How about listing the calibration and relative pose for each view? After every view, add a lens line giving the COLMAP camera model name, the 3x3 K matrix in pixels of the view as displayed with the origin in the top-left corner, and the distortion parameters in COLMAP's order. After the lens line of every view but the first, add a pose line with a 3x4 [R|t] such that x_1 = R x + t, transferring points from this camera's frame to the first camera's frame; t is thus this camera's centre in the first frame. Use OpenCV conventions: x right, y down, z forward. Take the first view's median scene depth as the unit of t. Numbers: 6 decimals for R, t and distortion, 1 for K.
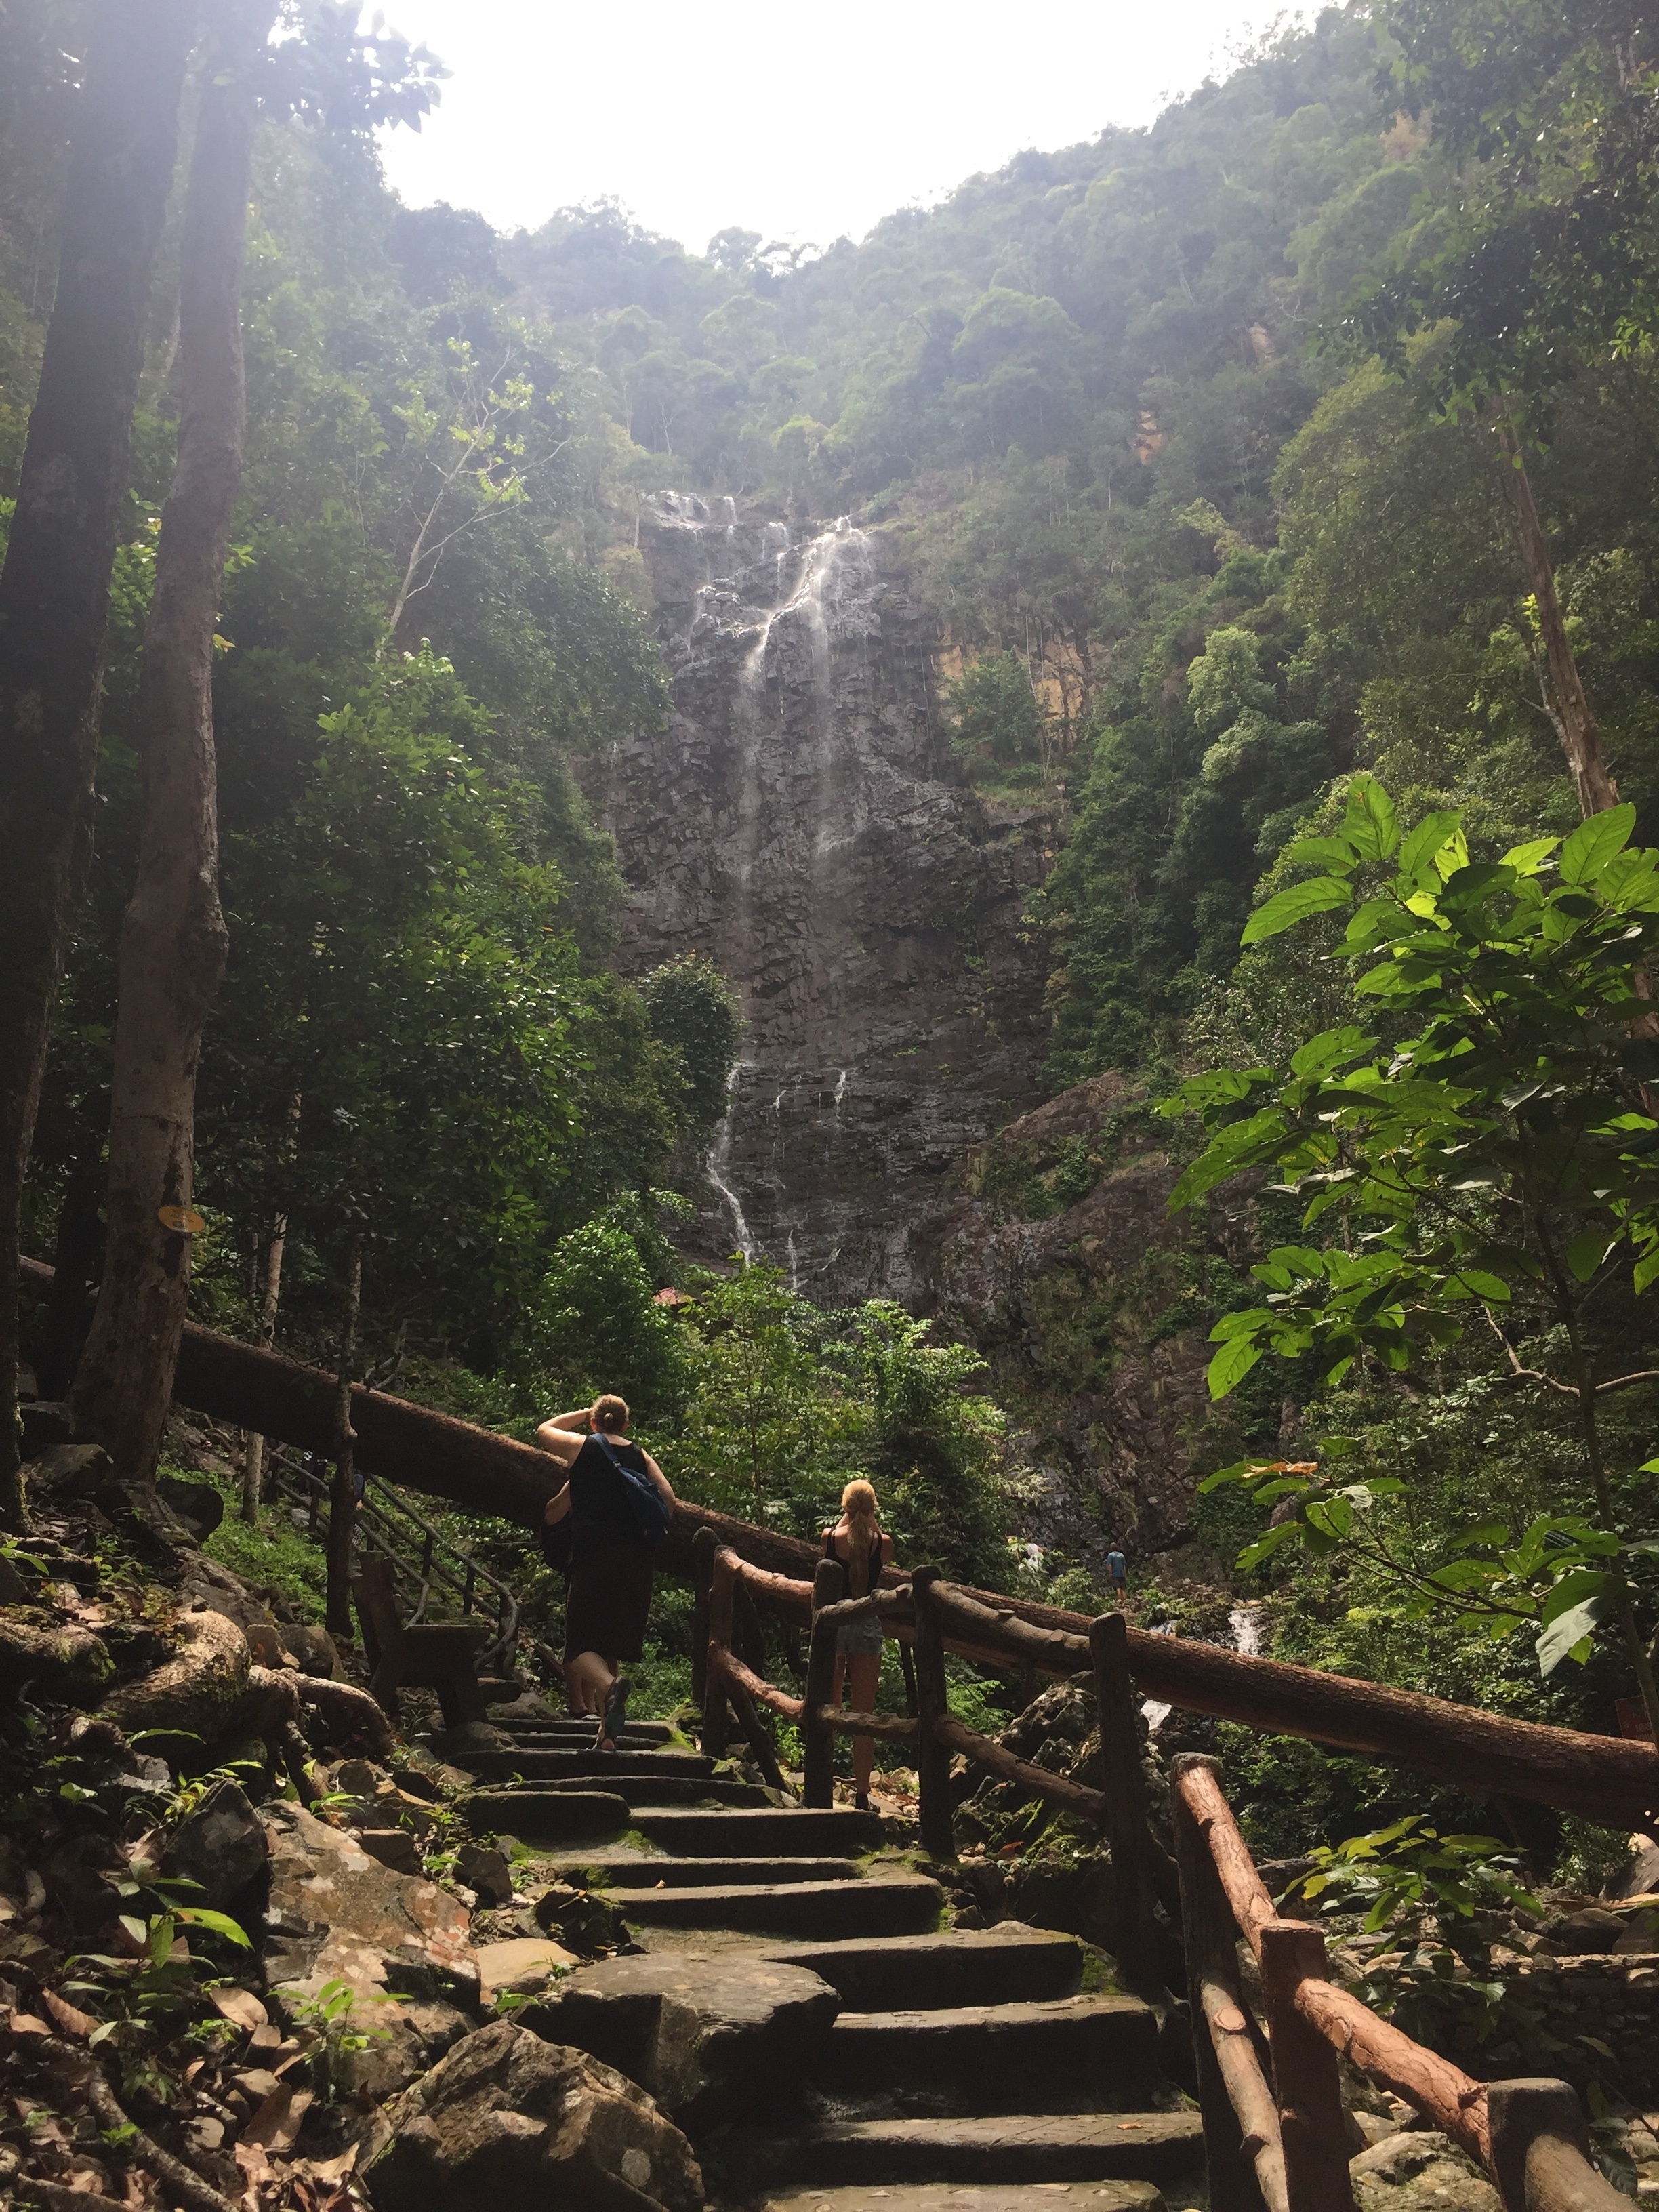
lens RADIAL K [[1838.7, 0, 845.3], [0, 1838.7, 1113.5], [0, 0, 1]] dist [0.067044, -0.114830]
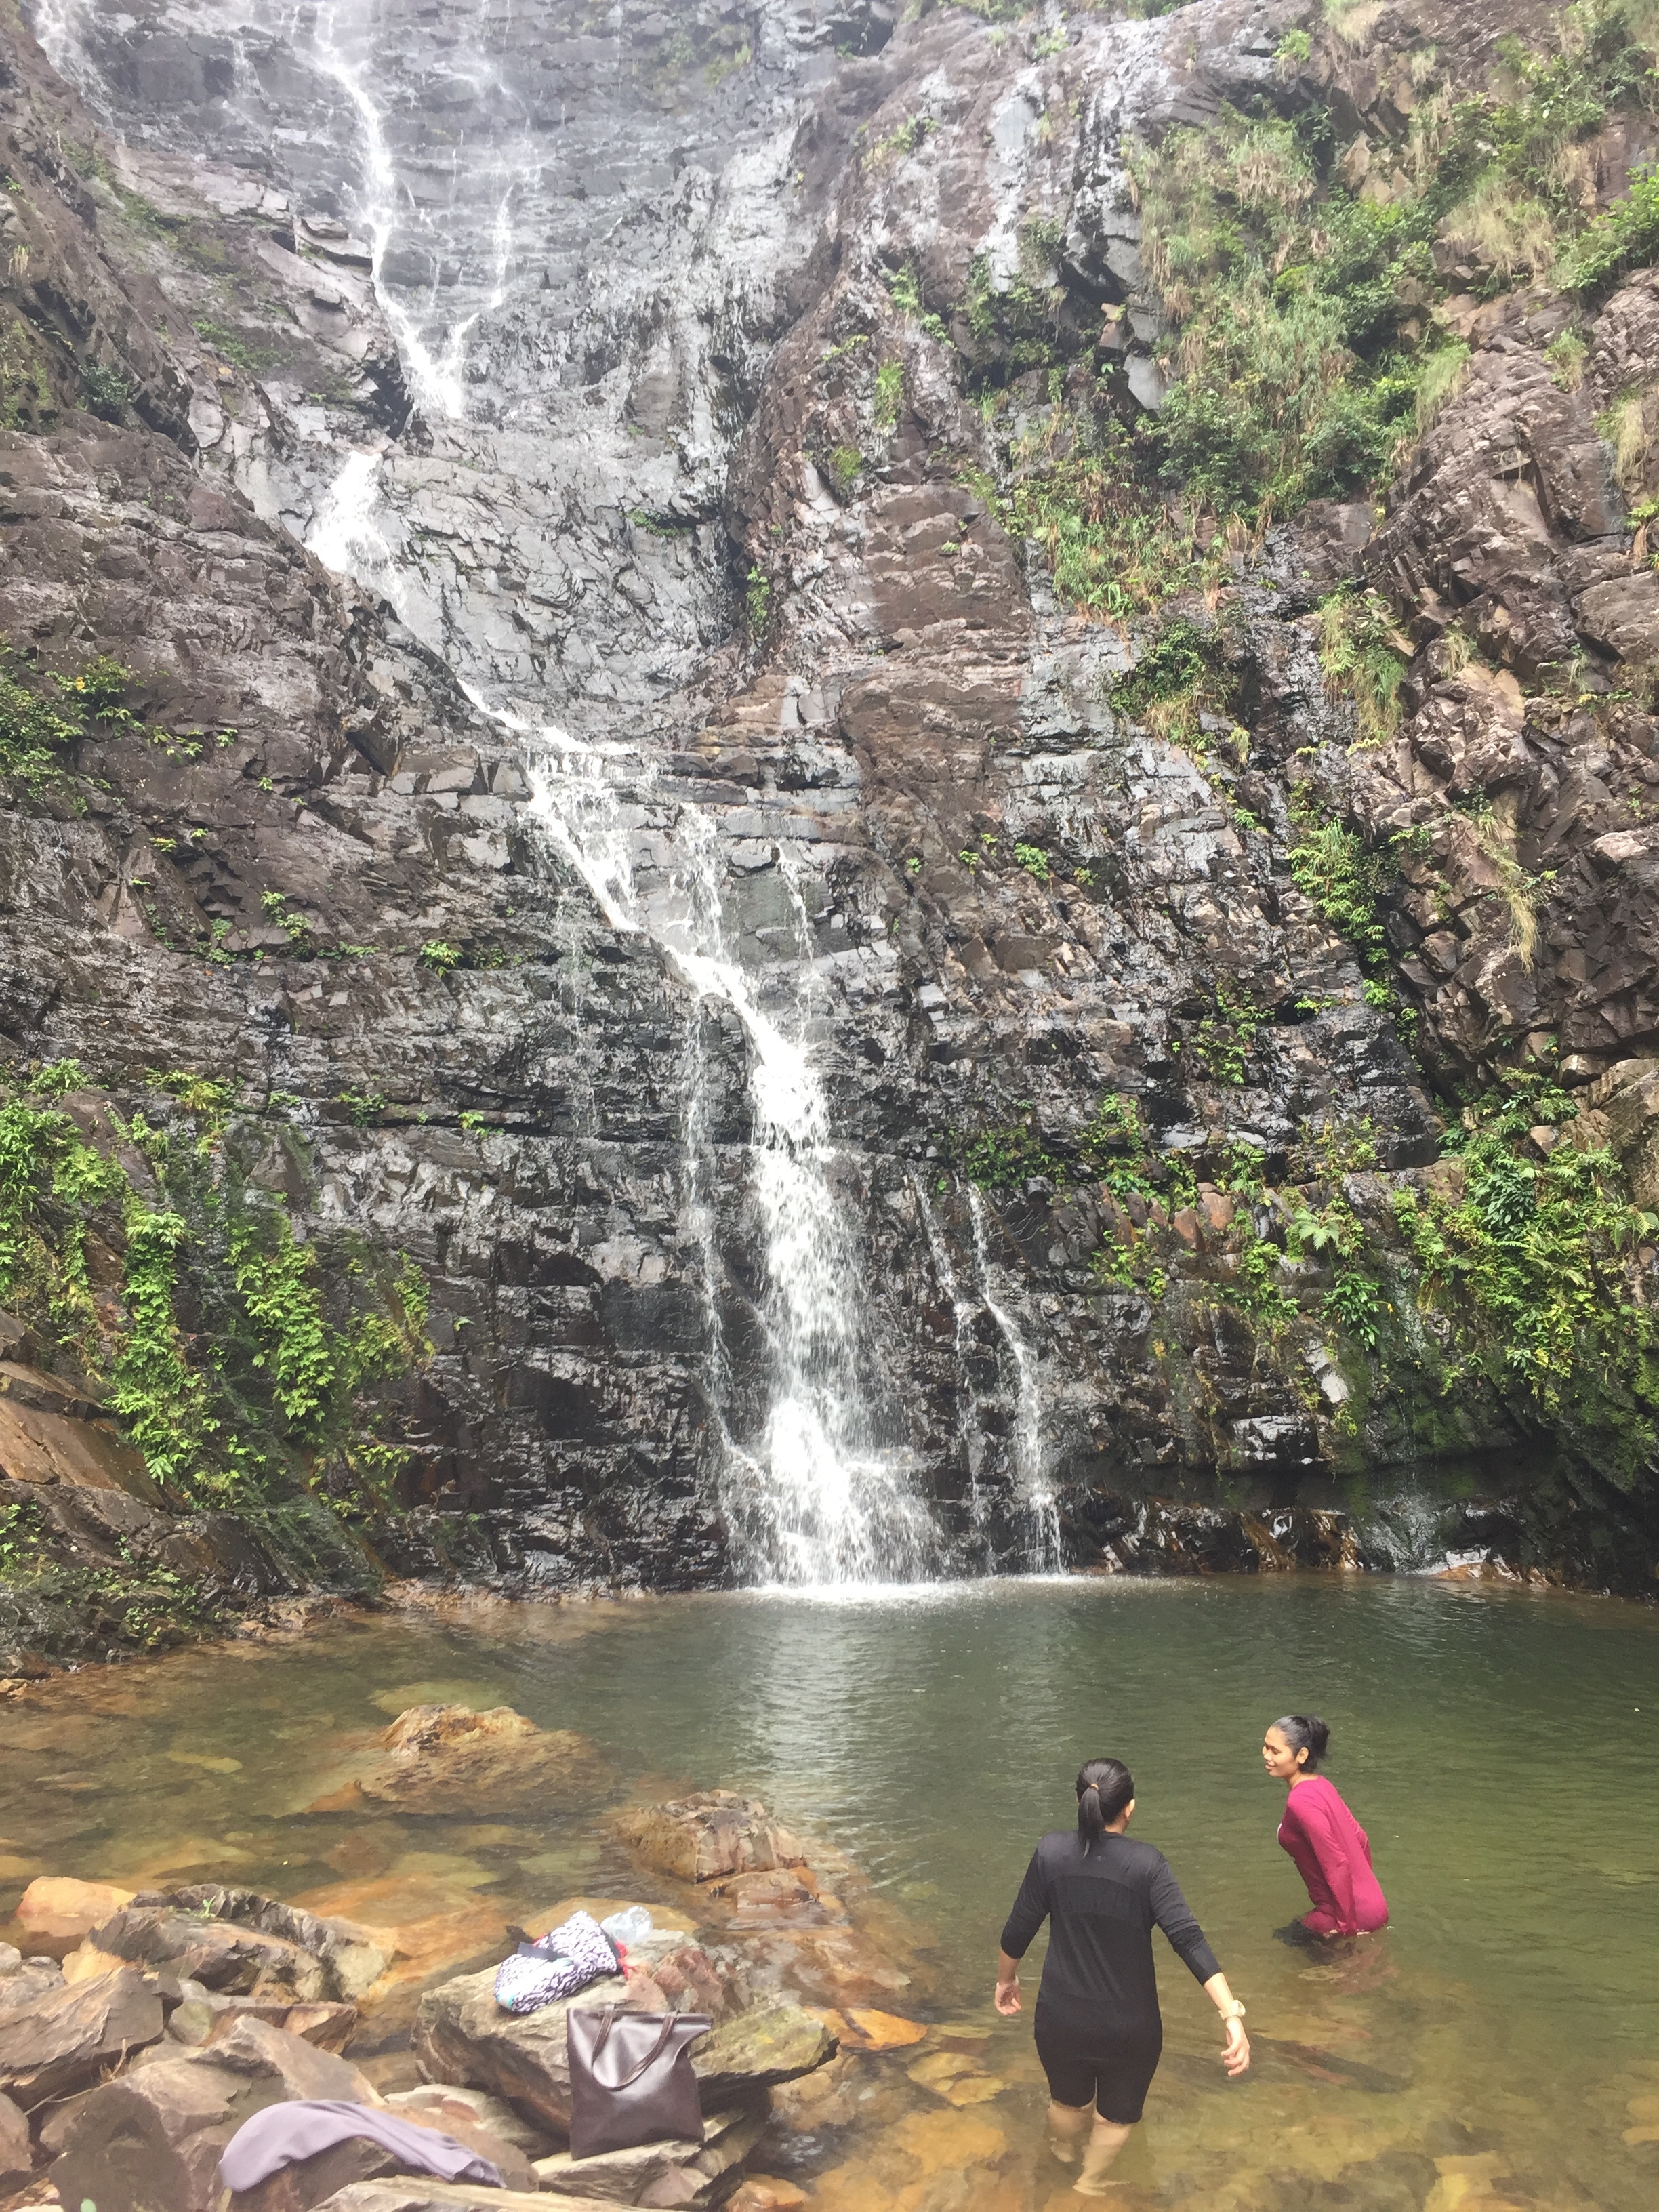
lens RADIAL K [[1860.3, 0, 845.4], [0, 1860.3, 1111.9], [0, 0, 1]] dist [0.073372, -0.108269]
pose [[0.999153, 0.040960, -0.003858, 0.049730], [-0.038045, 0.955566, 0.292312, 0.127292], [0.015659, -0.291917, 0.956315, 0.548311]]
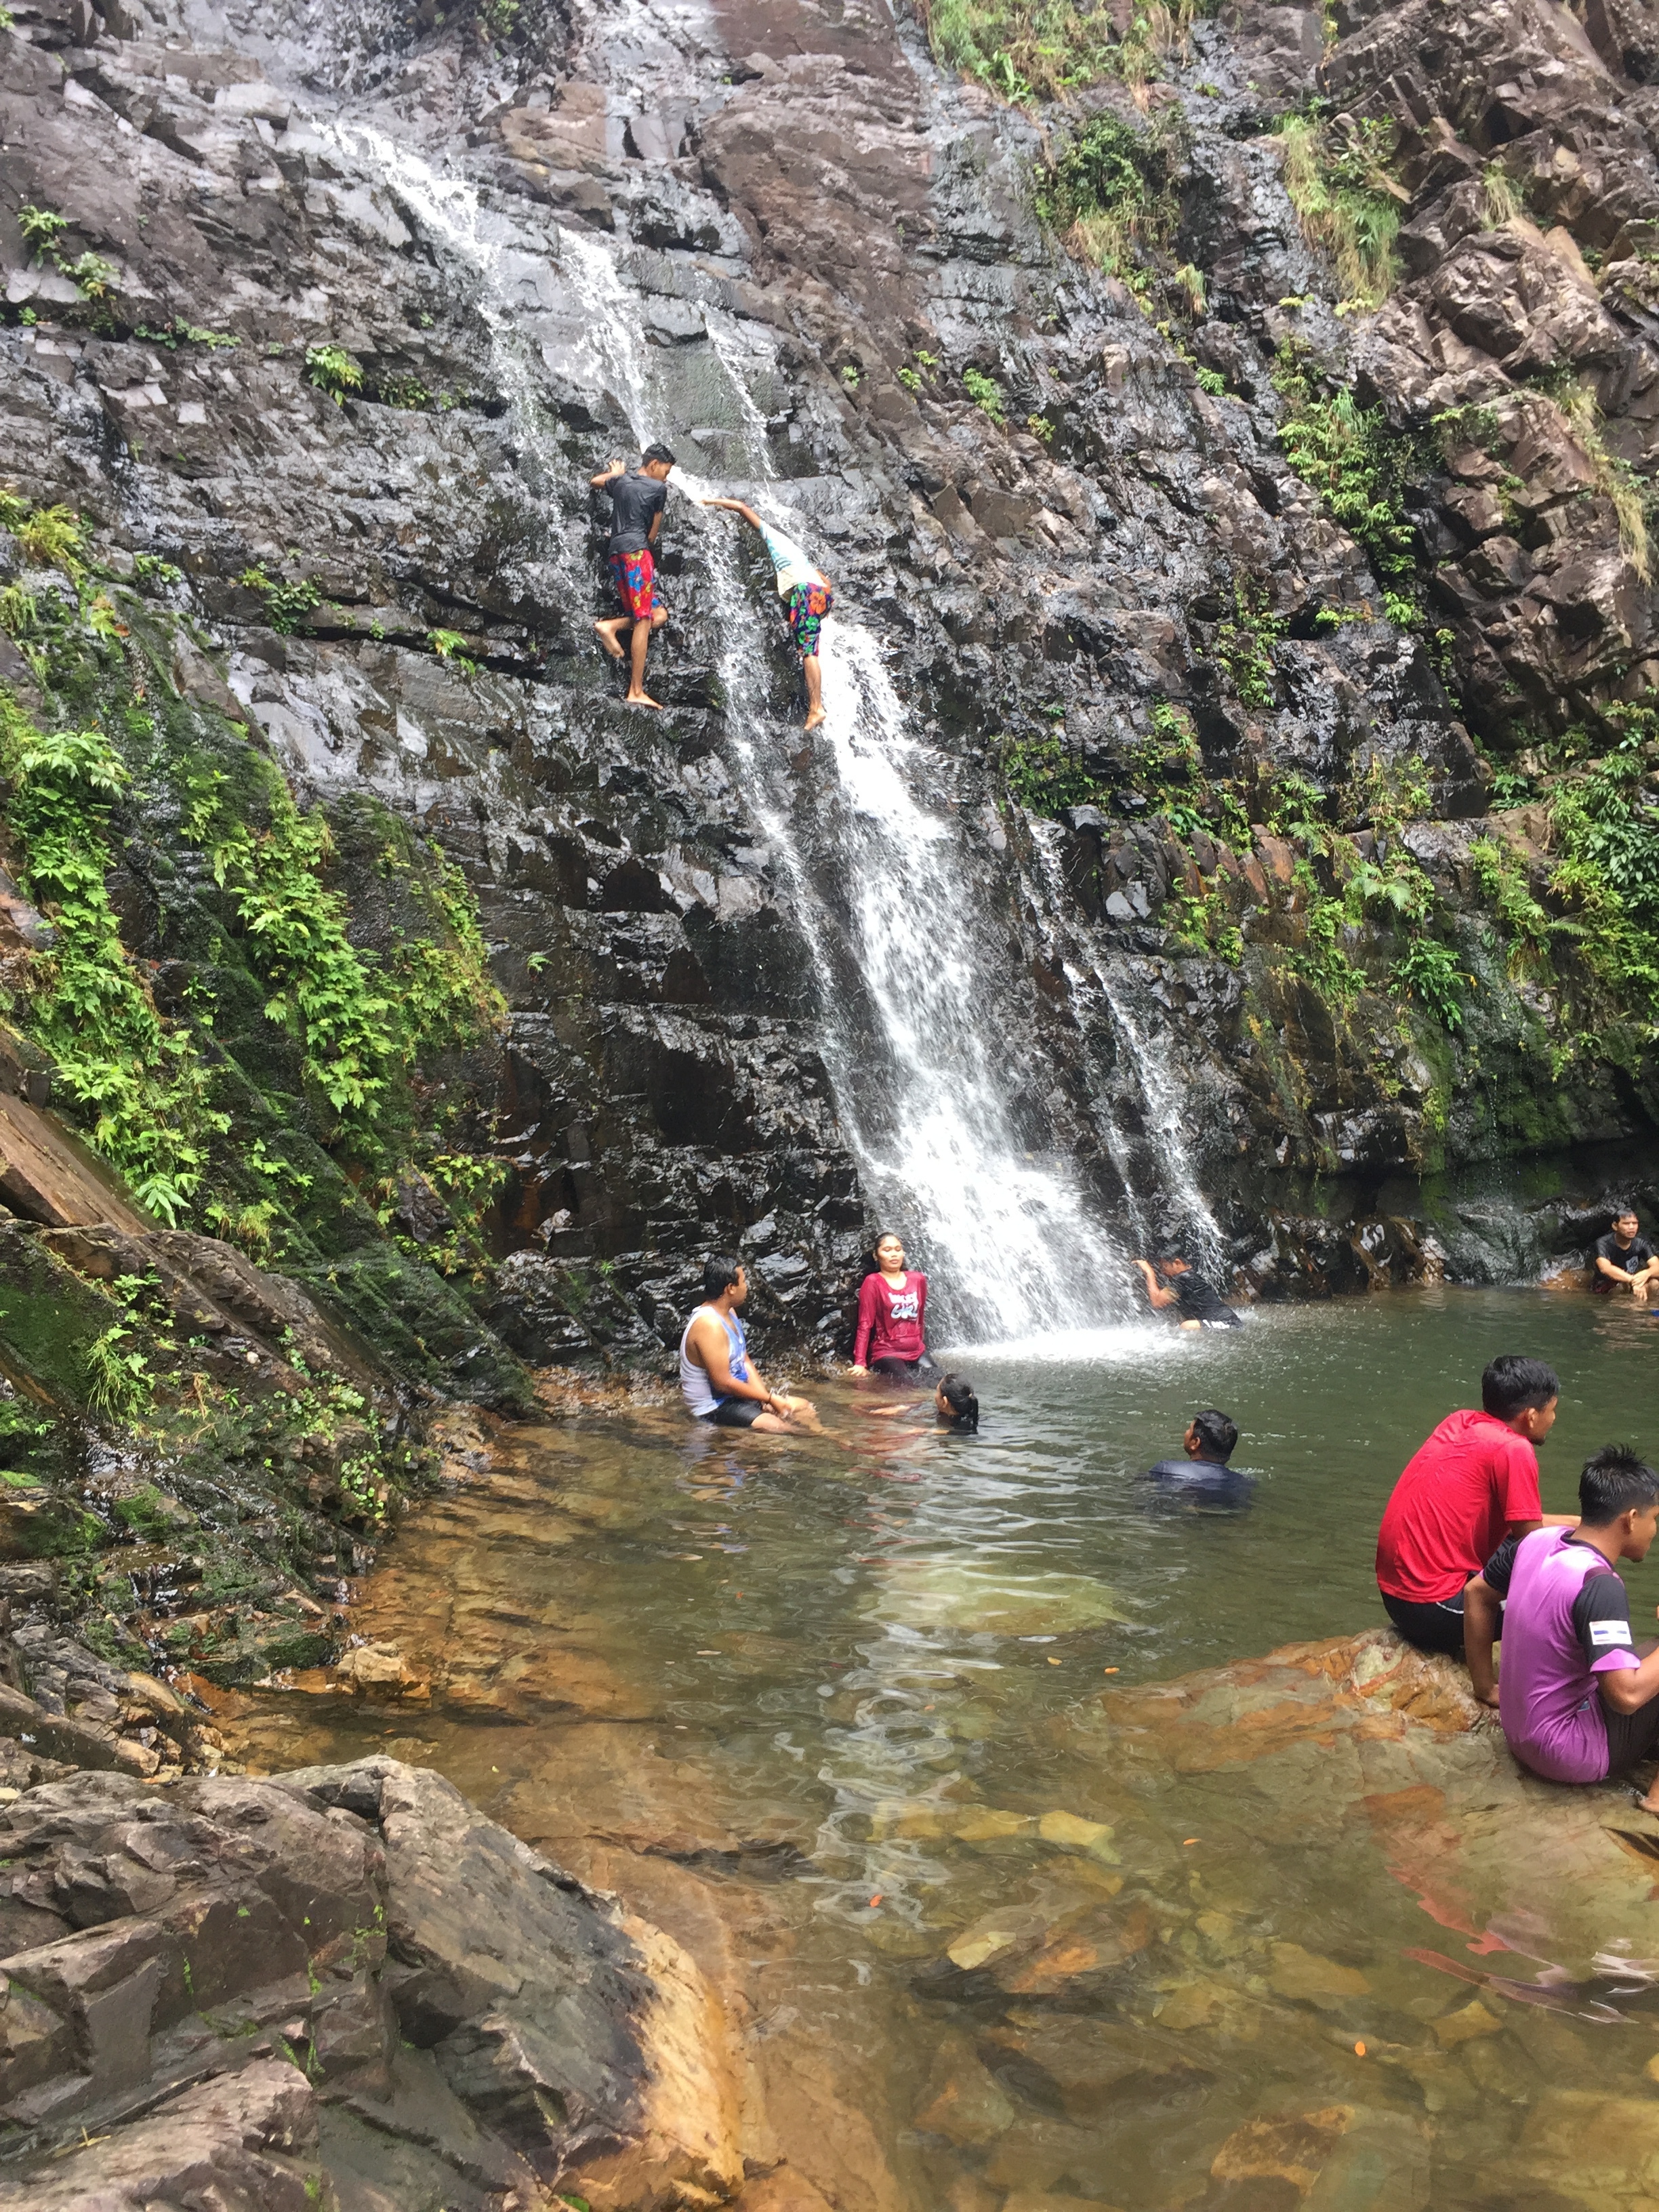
lens RADIAL K [[1848.3, 0, 839.9], [0, 1848.3, 1107.6], [0, 0, 1]] dist [0.090091, -0.123887]
pose [[0.911214, 0.033344, 0.410582, -0.008235], [-0.203519, 0.903017, 0.378339, 0.158798], [-0.358147, -0.428309, 0.829628, 0.604152]]
